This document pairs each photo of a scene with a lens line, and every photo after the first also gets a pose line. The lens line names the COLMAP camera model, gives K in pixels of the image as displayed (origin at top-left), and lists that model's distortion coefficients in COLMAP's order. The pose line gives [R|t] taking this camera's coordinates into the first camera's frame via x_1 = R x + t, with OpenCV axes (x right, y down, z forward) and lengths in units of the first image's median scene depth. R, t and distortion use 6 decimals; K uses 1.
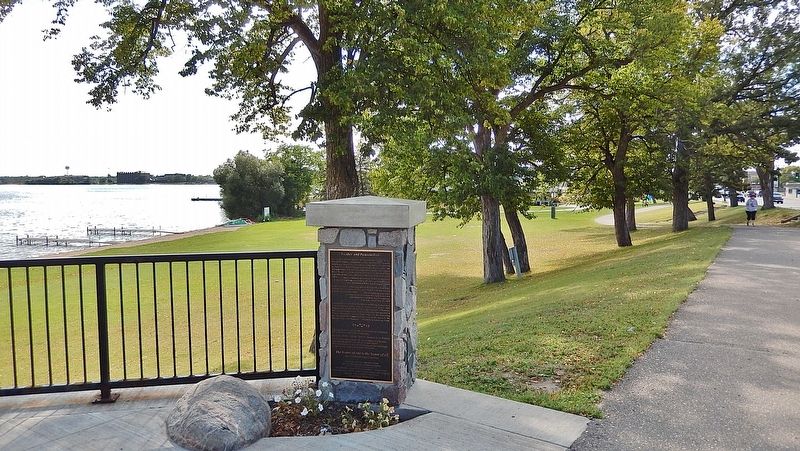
lens RADIAL K [[594.7, 0, 399.3], [0, 594.7, 226.6], [0, 0, 1]] dist [-0.046557, 0.005484]
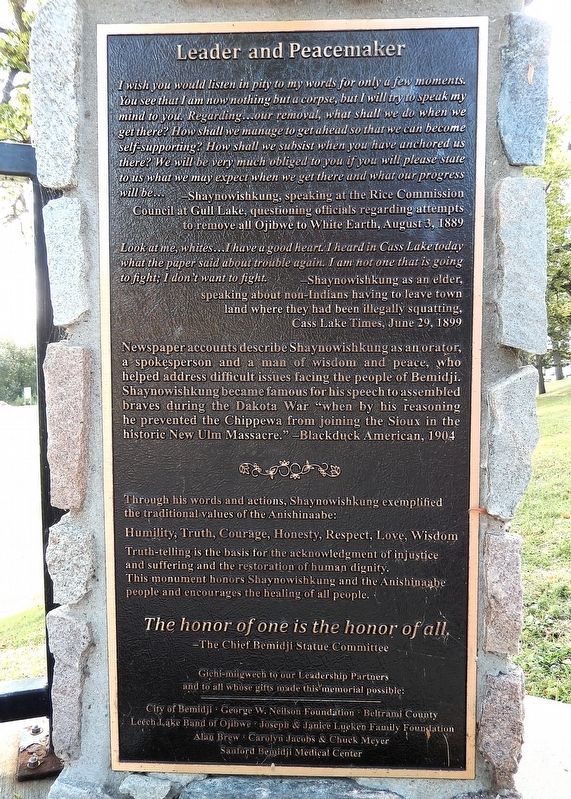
lens RADIAL K [[629.3, 0, 284.6], [0, 629.3, 398.5], [0, 0, 1]] dist [0.007898, -0.011108]
pose [[0.985530, -0.016348, 0.168711, -0.098296], [0.018008, 0.999803, -0.008314, 0.146961], [-0.168542, 0.011231, 0.985630, 0.815815]]
